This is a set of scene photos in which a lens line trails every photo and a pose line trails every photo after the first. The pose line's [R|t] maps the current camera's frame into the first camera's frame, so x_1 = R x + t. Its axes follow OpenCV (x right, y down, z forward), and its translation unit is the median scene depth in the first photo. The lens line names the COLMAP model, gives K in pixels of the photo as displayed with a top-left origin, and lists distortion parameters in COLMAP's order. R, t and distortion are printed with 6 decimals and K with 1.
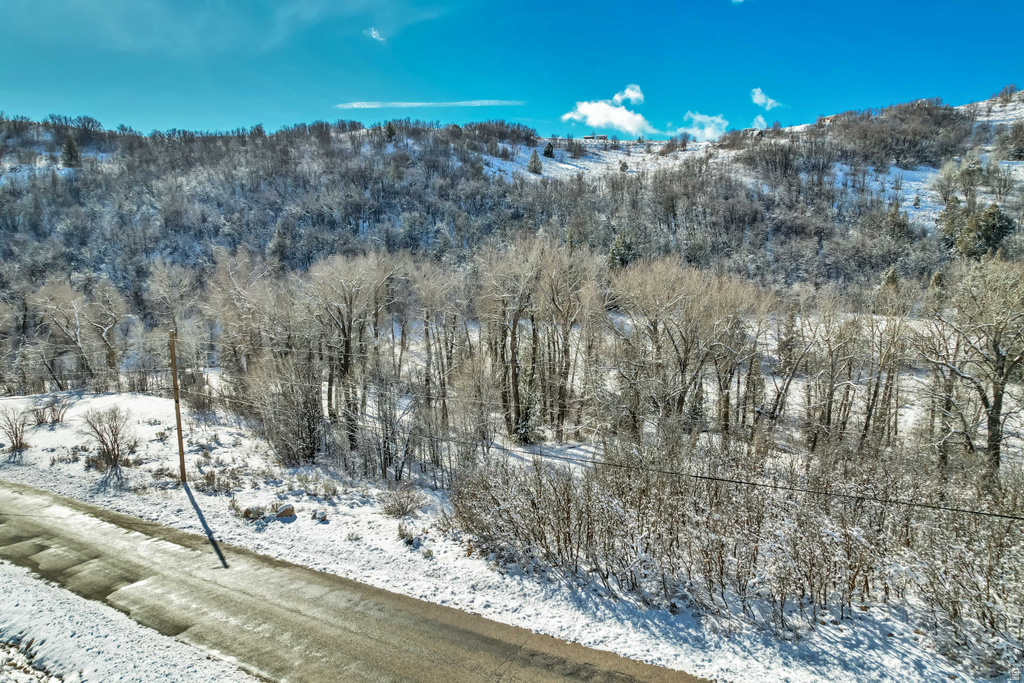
lens RADIAL K [[653.1, 0, 517.0], [0, 653.1, 342.5], [0, 0, 1]] dist [-0.072940, 0.064412]
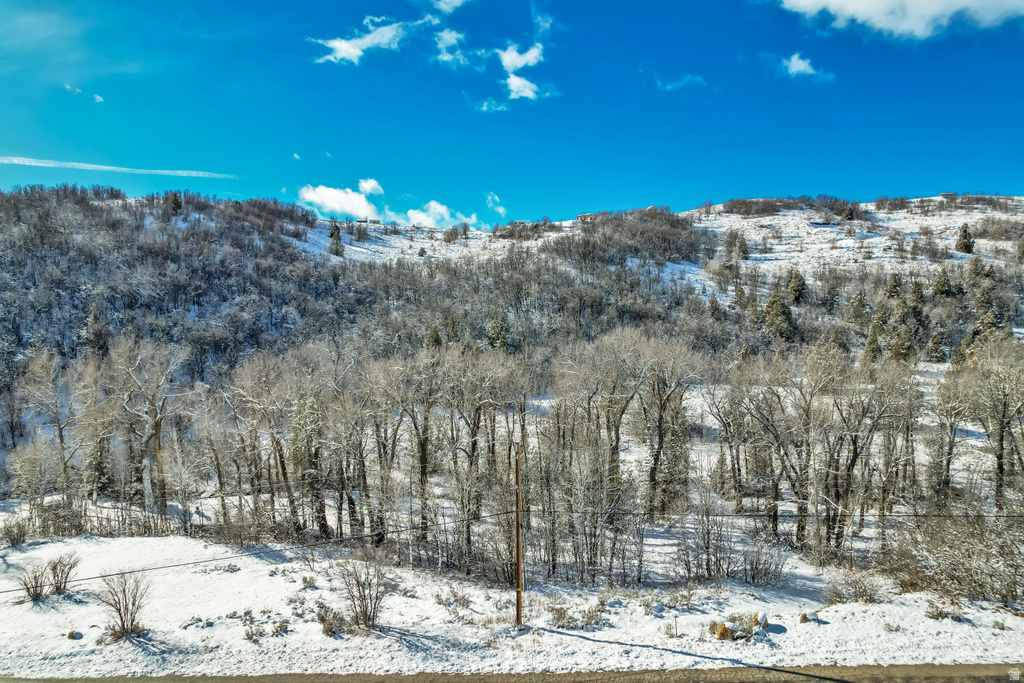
lens RADIAL K [[653.1, 0, 517.0], [0, 653.1, 342.5], [0, 0, 1]] dist [-0.072940, 0.064412]
pose [[0.906596, -0.016923, 0.421660, -0.651513], [0.068869, 0.991733, -0.108271, -0.039946], [-0.416342, 0.127198, 0.900267, 0.156168]]
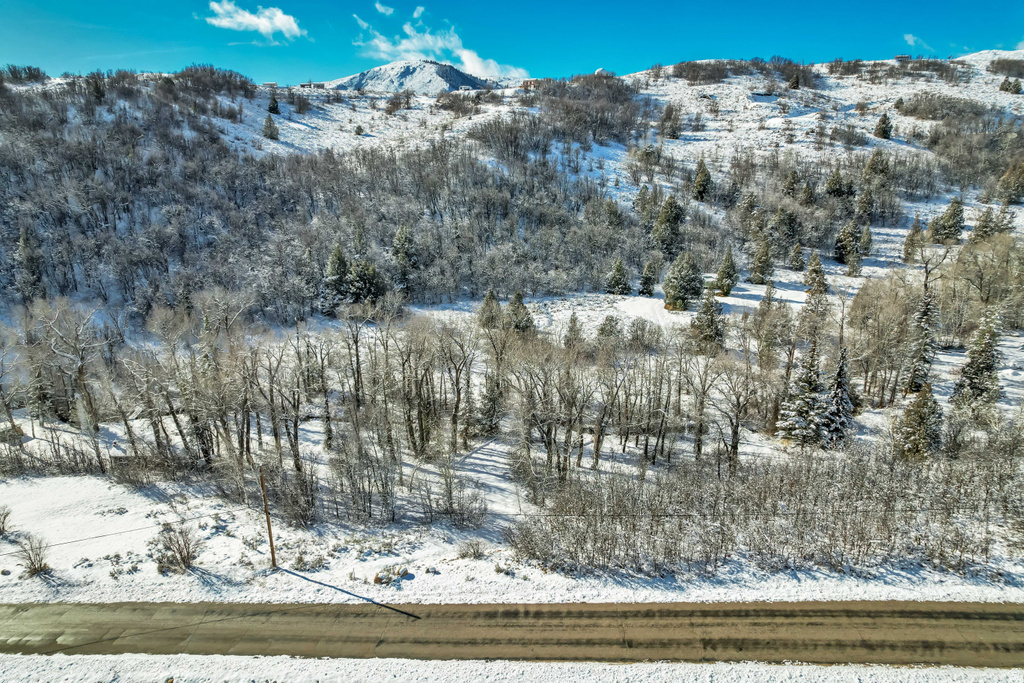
lens RADIAL K [[653.5, 0, 516.7], [0, 653.5, 342.0], [0, 0, 1]] dist [-0.078275, 0.074230]
pose [[0.896519, -0.126775, 0.424478, -0.435091], [0.072991, 0.987355, 0.140723, -0.308554], [-0.436951, -0.095178, 0.894436, -0.304959]]
